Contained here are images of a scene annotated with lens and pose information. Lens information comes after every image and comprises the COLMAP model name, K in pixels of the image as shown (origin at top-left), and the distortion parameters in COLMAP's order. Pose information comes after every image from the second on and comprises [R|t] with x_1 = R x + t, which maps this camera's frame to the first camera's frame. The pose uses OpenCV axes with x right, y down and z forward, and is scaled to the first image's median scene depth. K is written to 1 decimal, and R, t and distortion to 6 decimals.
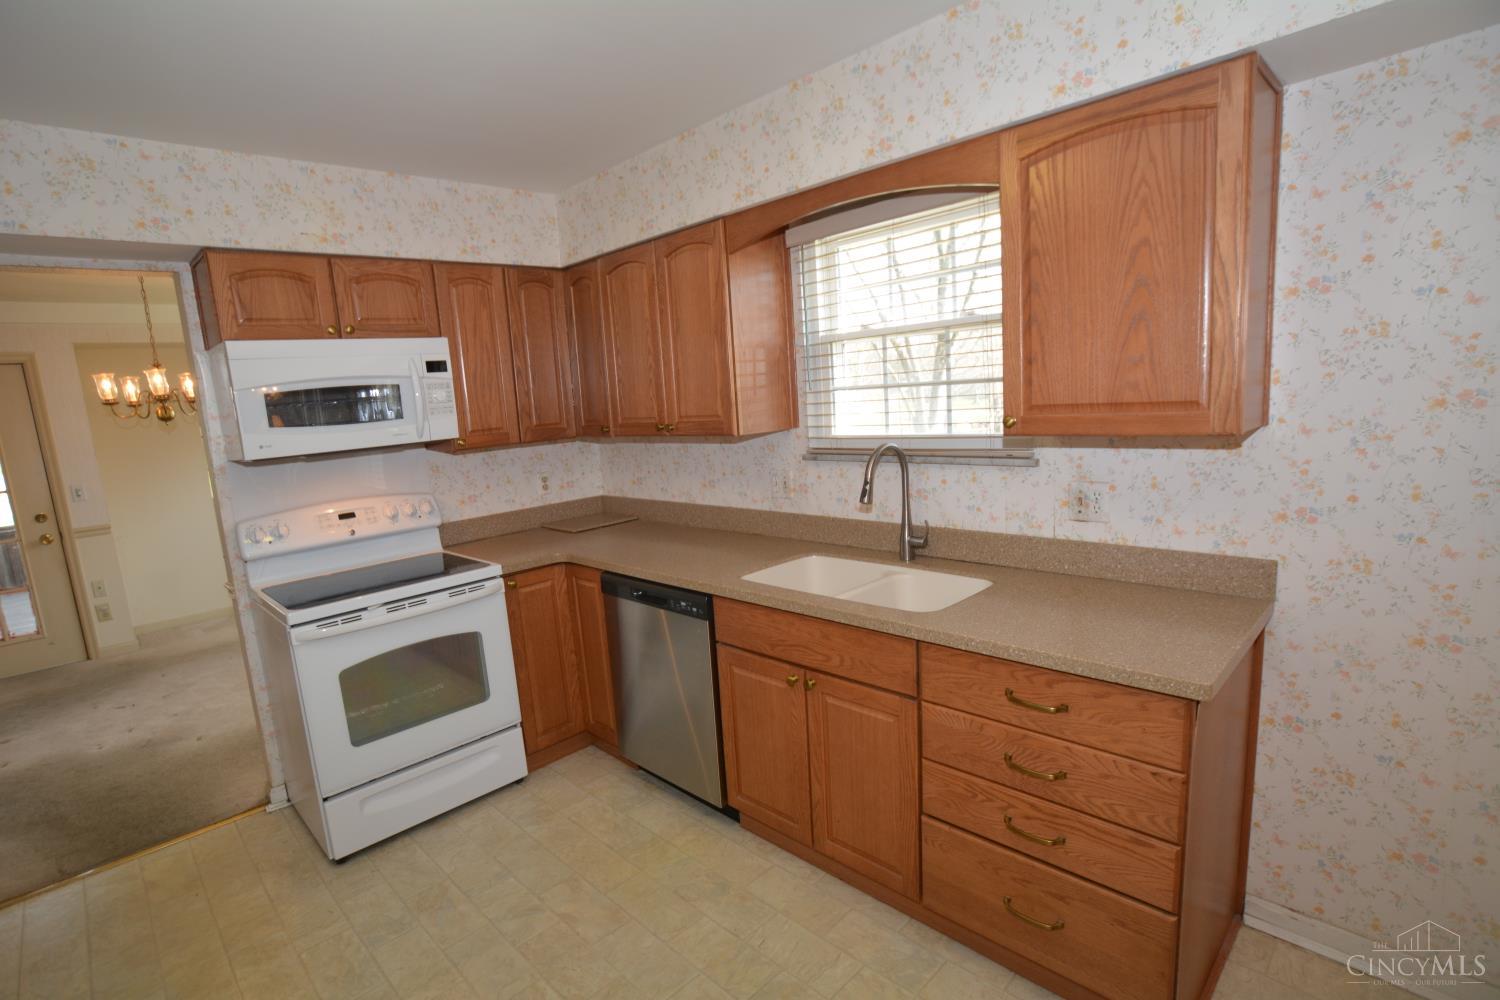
lens RADIAL K [[714.1, 0, 723.0], [0, 714.1, 513.2], [0, 0, 1]] dist [-0.076860, 0.035222]
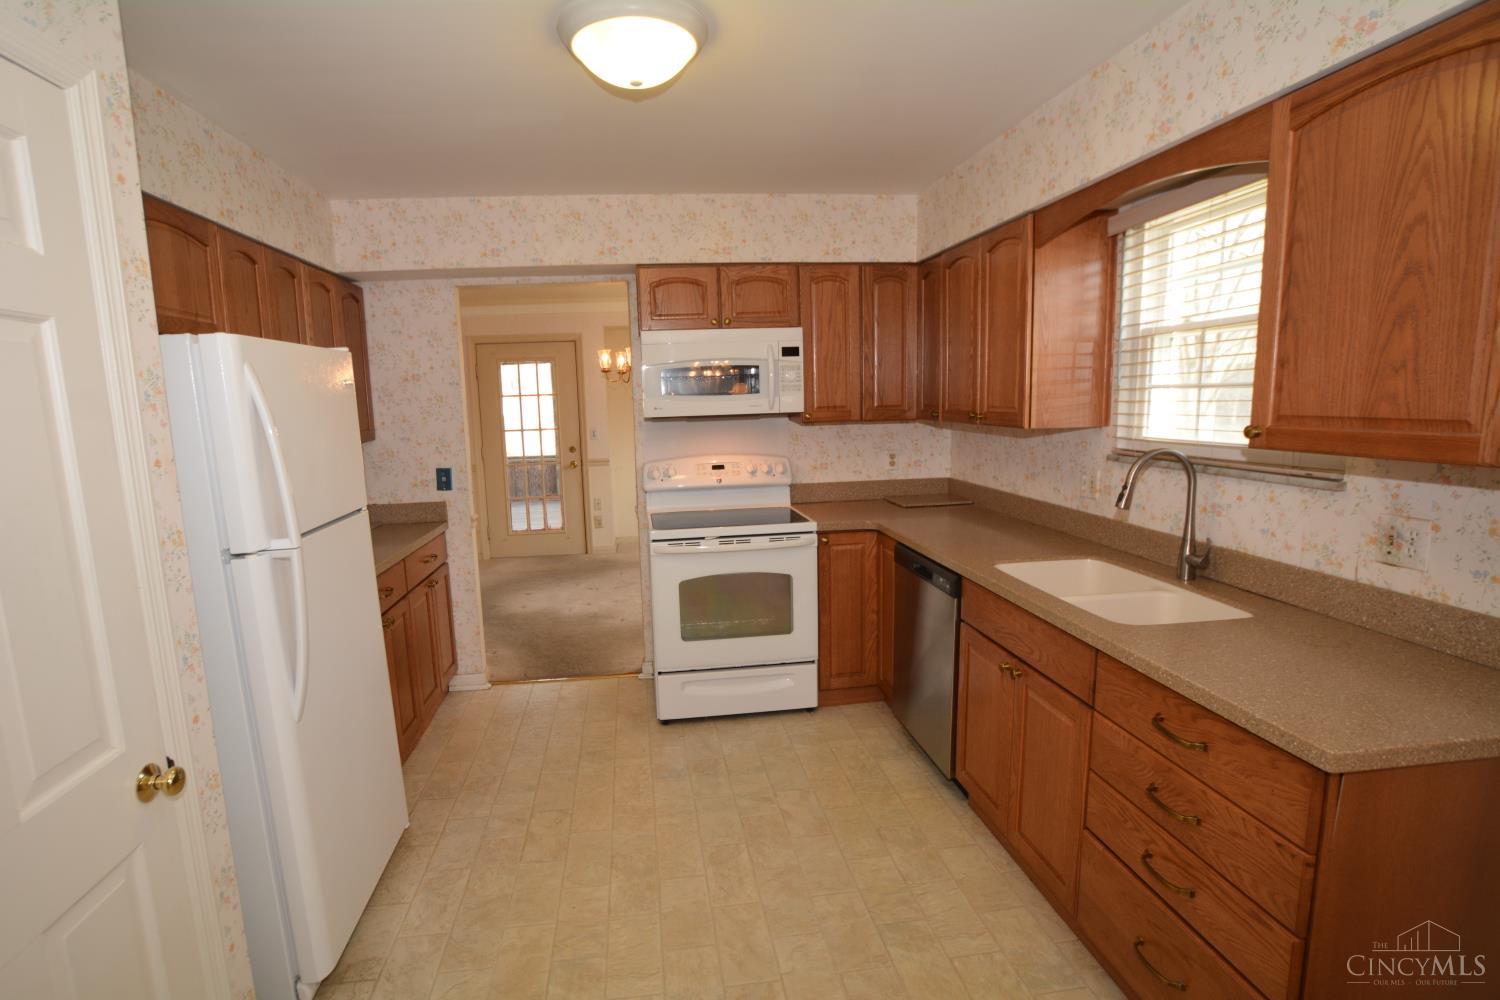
lens RADIAL K [[728.2, 0, 731.0], [0, 728.2, 507.6], [0, 0, 1]] dist [-0.063008, 0.024710]
pose [[0.805220, 0.136211, -0.577120, 0.315125], [-0.126280, 0.990324, 0.057545, -0.003802], [0.579375, 0.026542, 0.814629, -0.077068]]
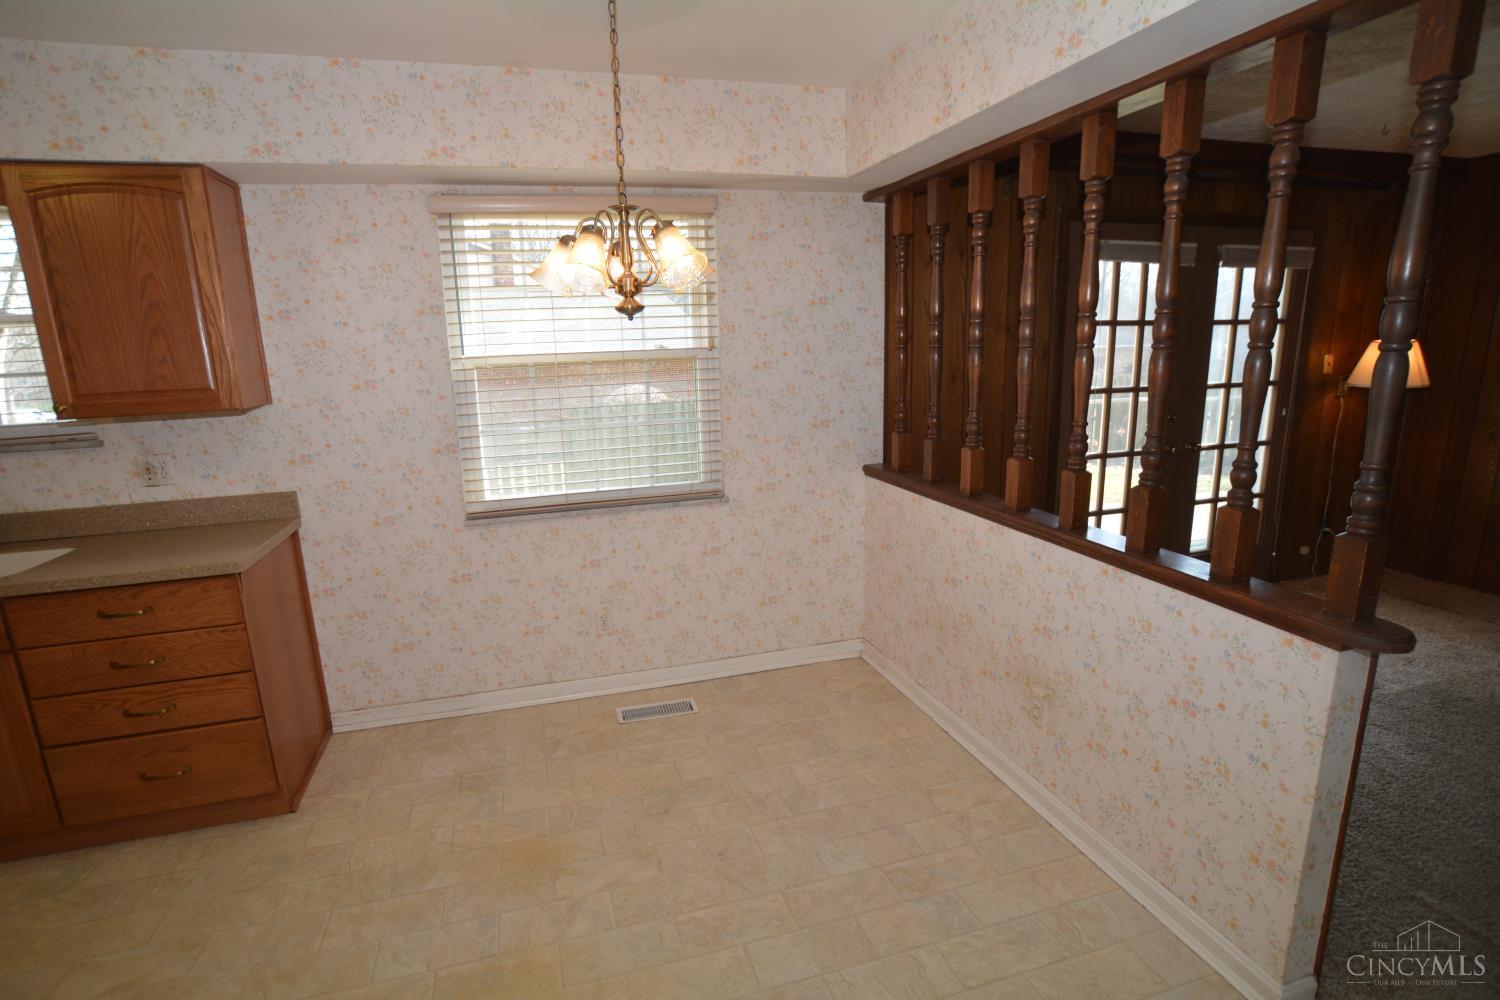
lens RADIAL K [[728.2, 0, 731.0], [0, 728.2, 507.6], [0, 0, 1]] dist [-0.063008, 0.024710]
pose [[0.455364, -0.142460, 0.878834, -0.120182], [0.151081, 0.985163, 0.081414, 0.090658], [-0.877393, 0.095702, 0.470131, -0.444872]]
